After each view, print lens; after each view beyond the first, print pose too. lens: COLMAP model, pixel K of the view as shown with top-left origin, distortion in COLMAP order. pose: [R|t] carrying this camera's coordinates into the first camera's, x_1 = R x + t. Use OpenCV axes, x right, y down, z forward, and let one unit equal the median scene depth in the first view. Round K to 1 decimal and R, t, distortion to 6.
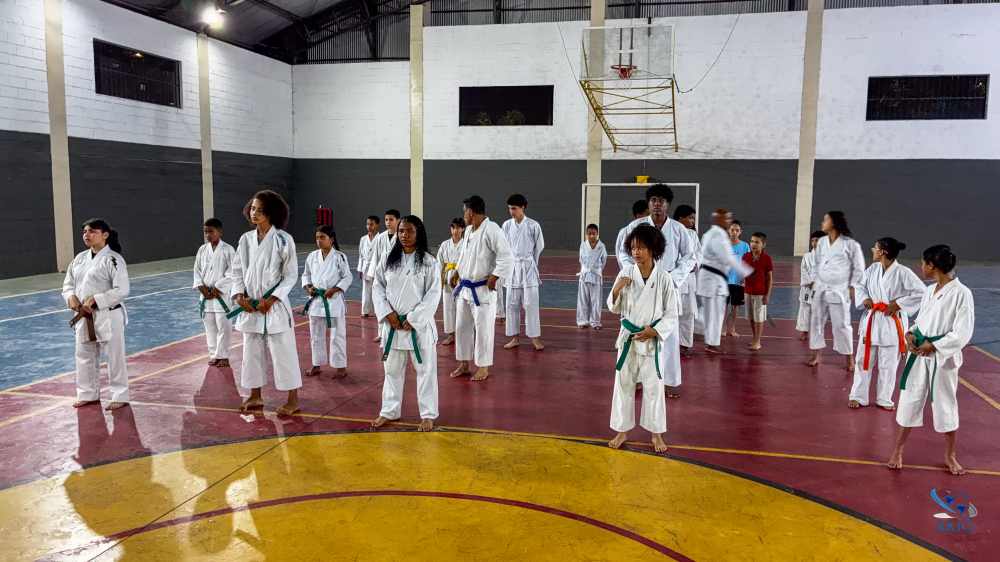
lens RADIAL K [[761.4, 0, 504.7], [0, 761.4, 278.3], [0, 0, 1]] dist [0.025130, -0.040877]
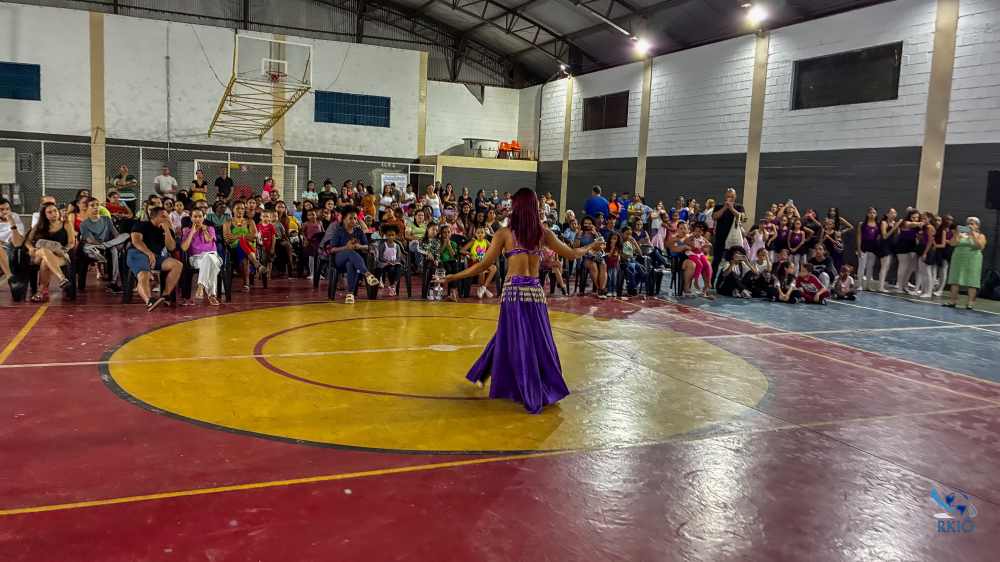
lens RADIAL K [[761.4, 0, 499.3], [0, 761.4, 273.9], [0, 0, 1]] dist [0.025130, -0.040877]
pose [[-0.797737, 0.010219, -0.602919, 0.379878], [-0.127772, 0.974288, 0.185571, -0.134143], [0.589314, 0.225073, -0.775920, 1.361335]]
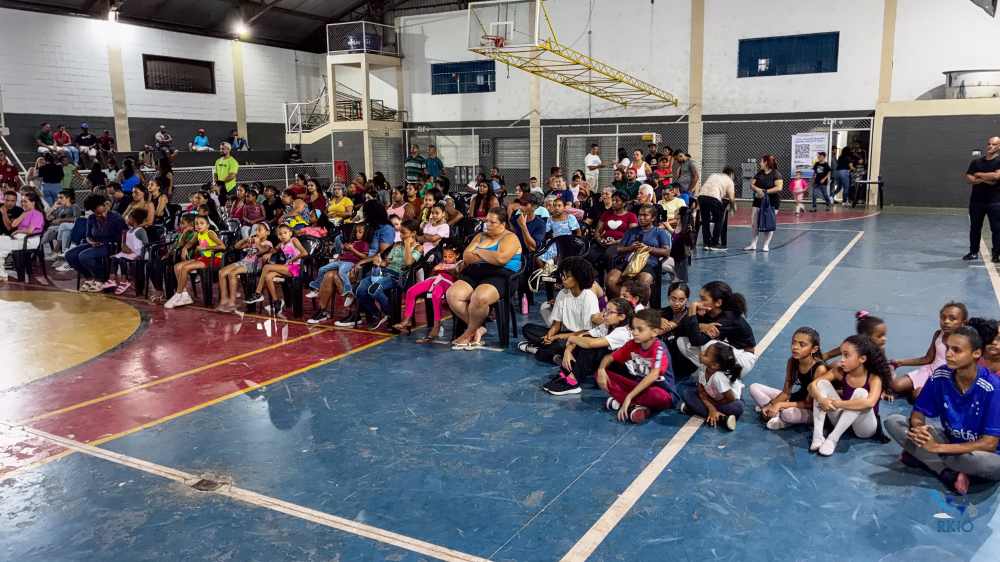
lens RADIAL K [[761.4, 0, 506.3], [0, 761.4, 281.0], [0, 0, 1]] dist [0.025130, -0.040877]
pose [[-0.959895, -0.055365, 0.274839, -0.199417], [0.025258, 0.959244, 0.281450, -0.142657], [-0.279219, 0.277104, -0.919375, 1.284024]]
